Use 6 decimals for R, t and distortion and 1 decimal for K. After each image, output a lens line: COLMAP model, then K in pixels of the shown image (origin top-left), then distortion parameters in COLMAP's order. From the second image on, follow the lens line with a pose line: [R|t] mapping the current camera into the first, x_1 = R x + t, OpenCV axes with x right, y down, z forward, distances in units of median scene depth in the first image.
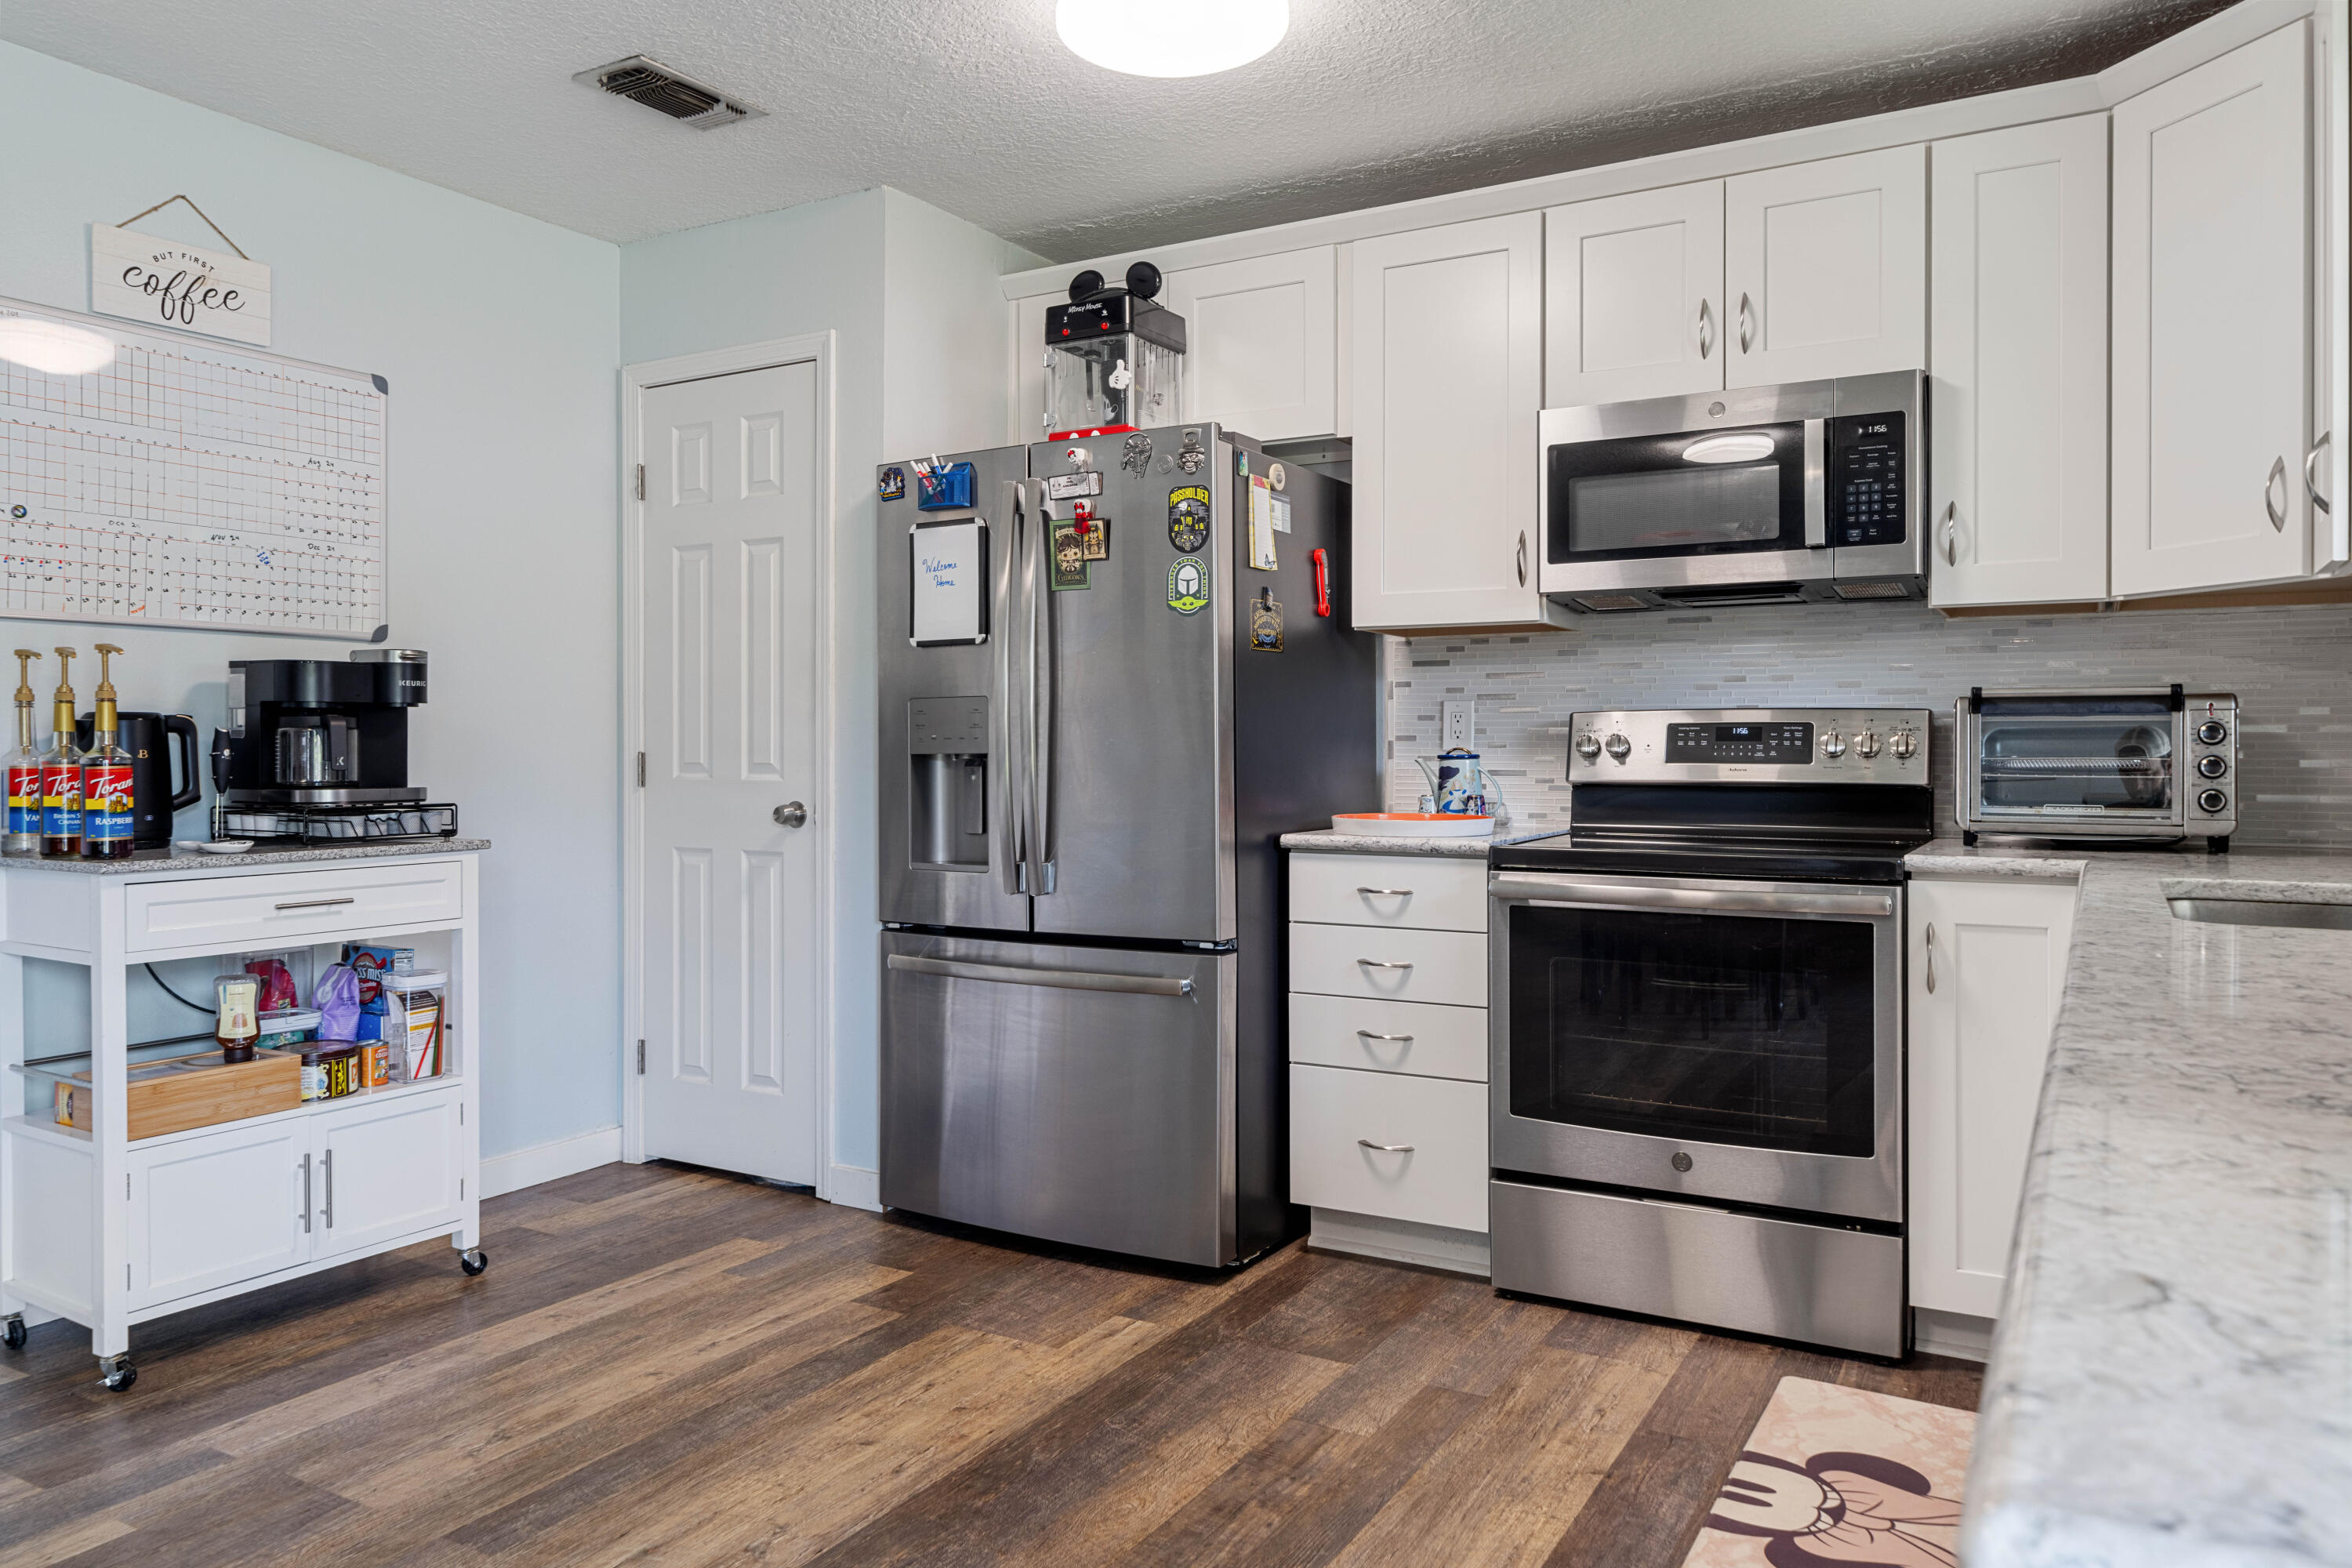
lens RADIAL K [[1597.1, 0, 1153.0], [0, 1597.1, 753.3], [0, 0, 1]] dist [-0.000631, 0.001048]
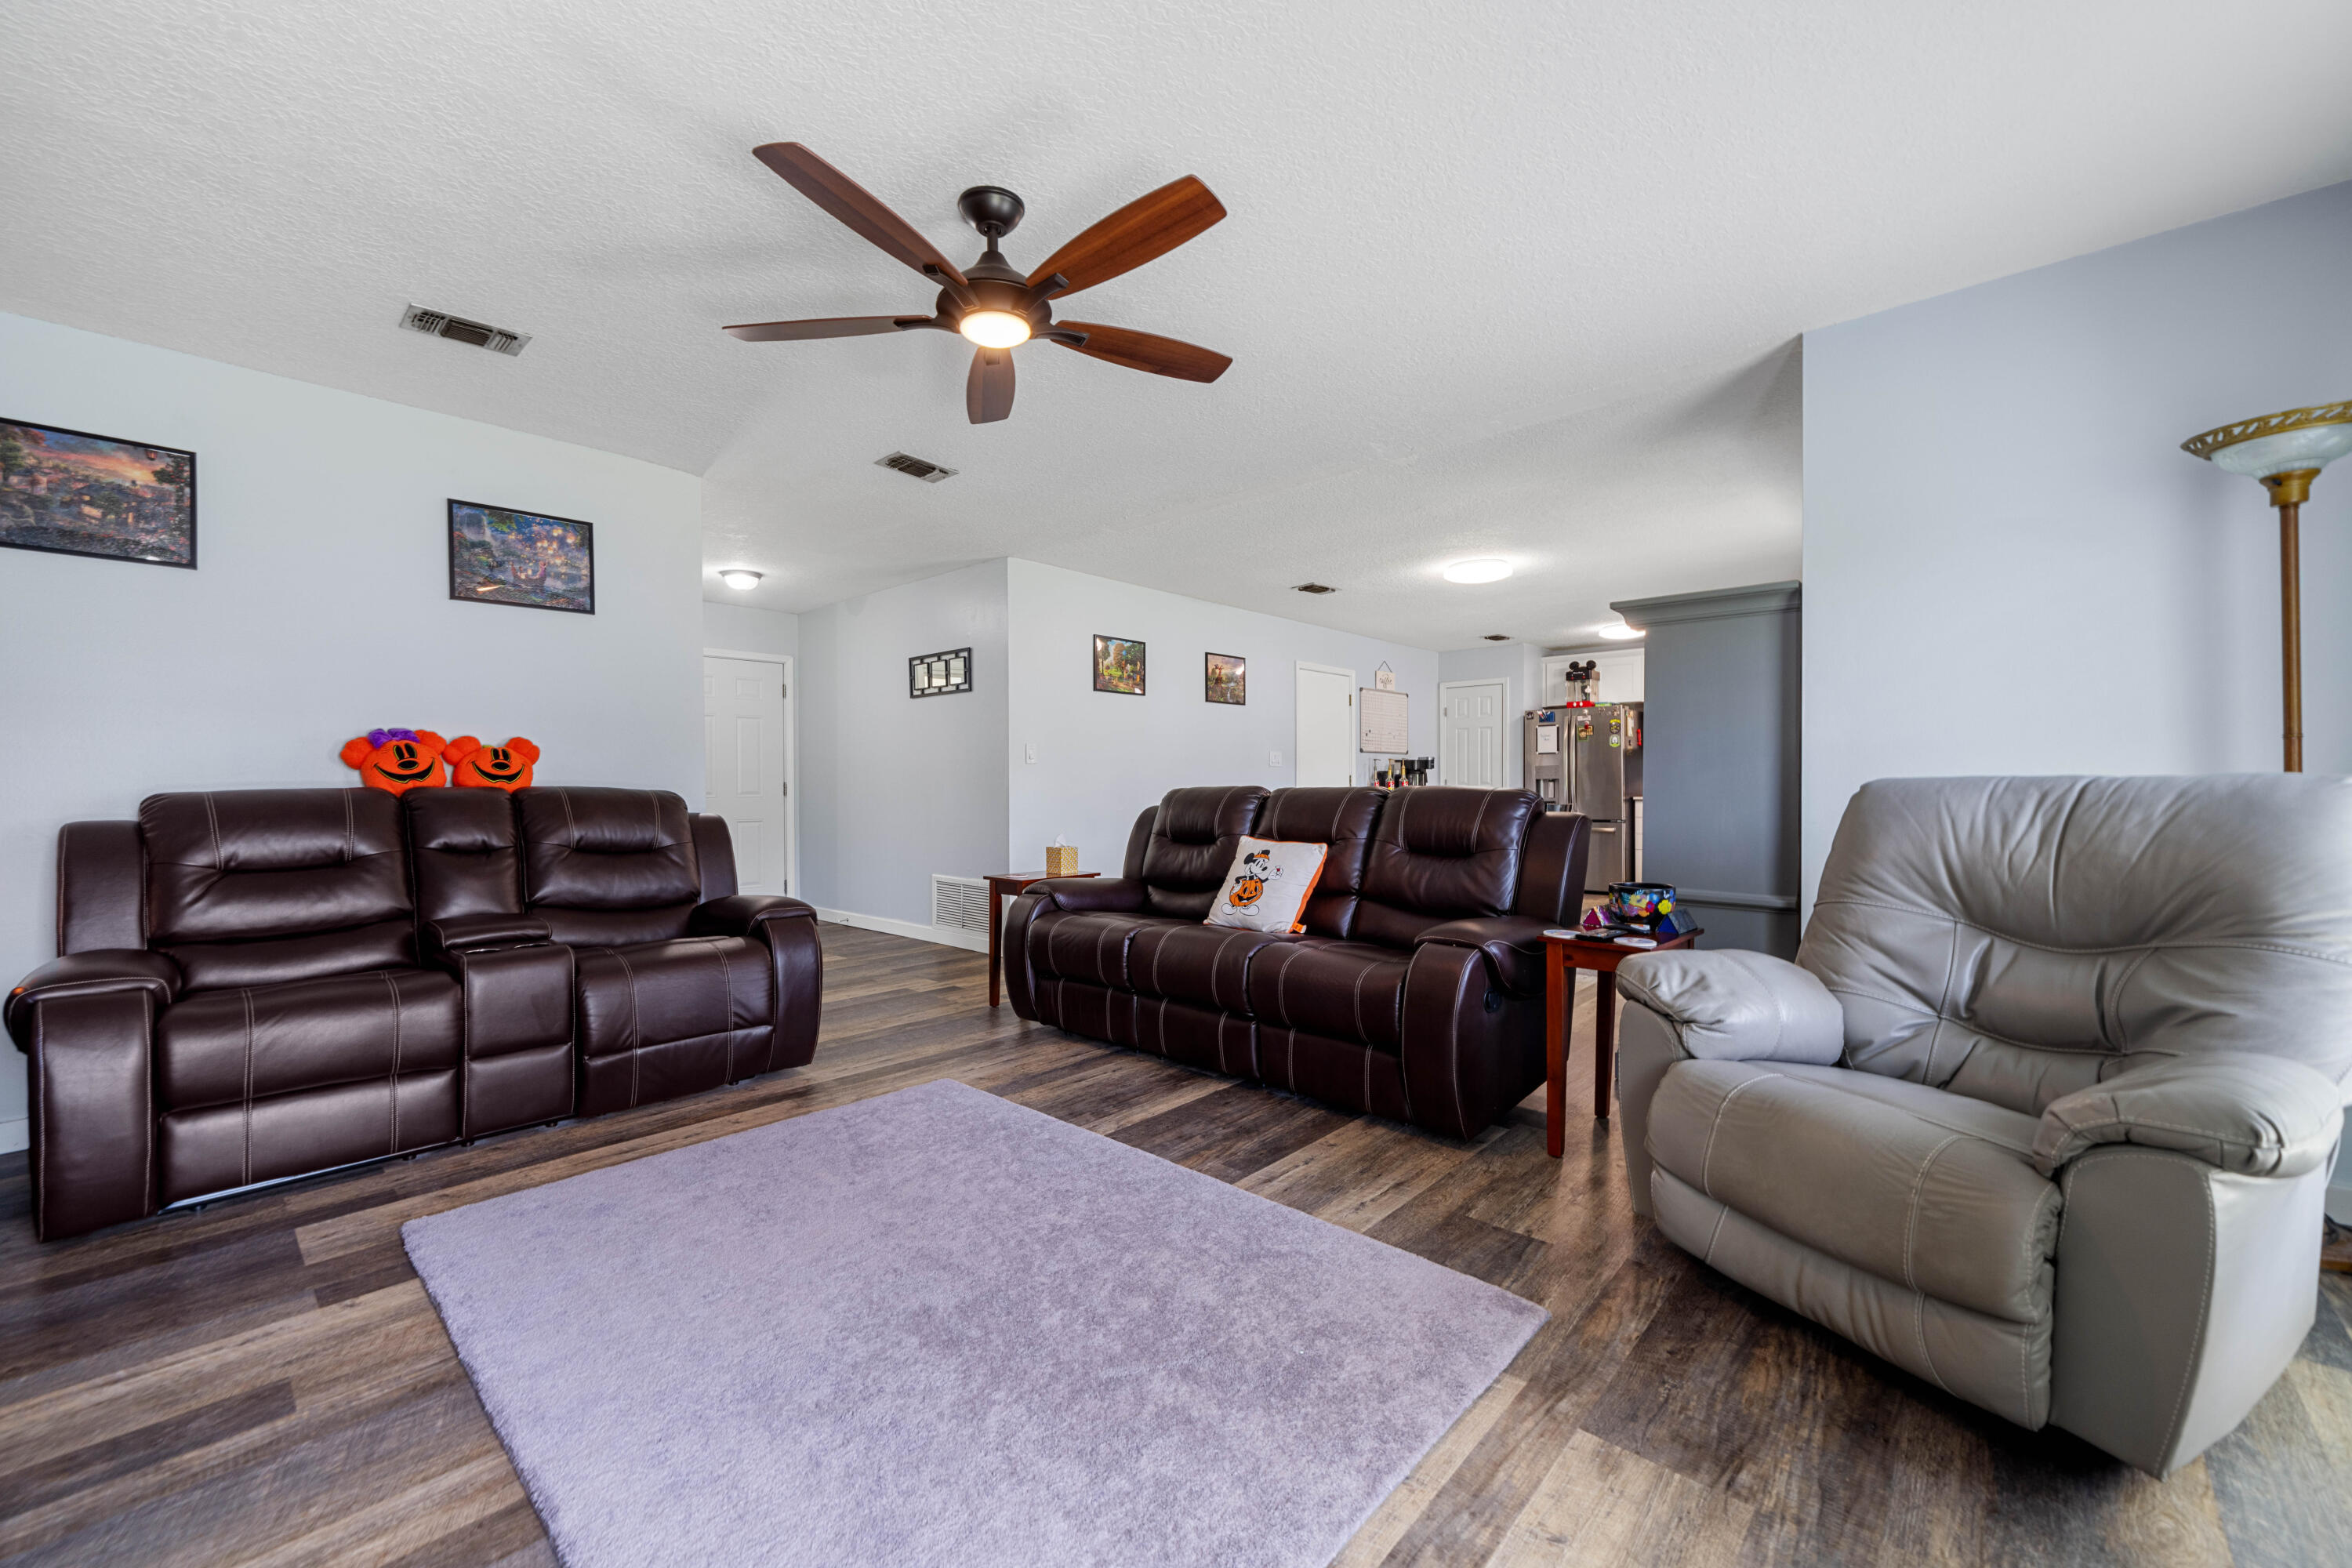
lens RADIAL K [[959.0, 0, 1164.9], [0, 959.0, 782.4], [0, 0, 1]] dist [-0.000471, -0.000072]
pose [[0.980284, -0.006614, -0.197484, -0.700121], [0.005217, 0.999958, -0.007595, 0.025725], [0.197526, 0.006415, 0.980277, -1.924974]]
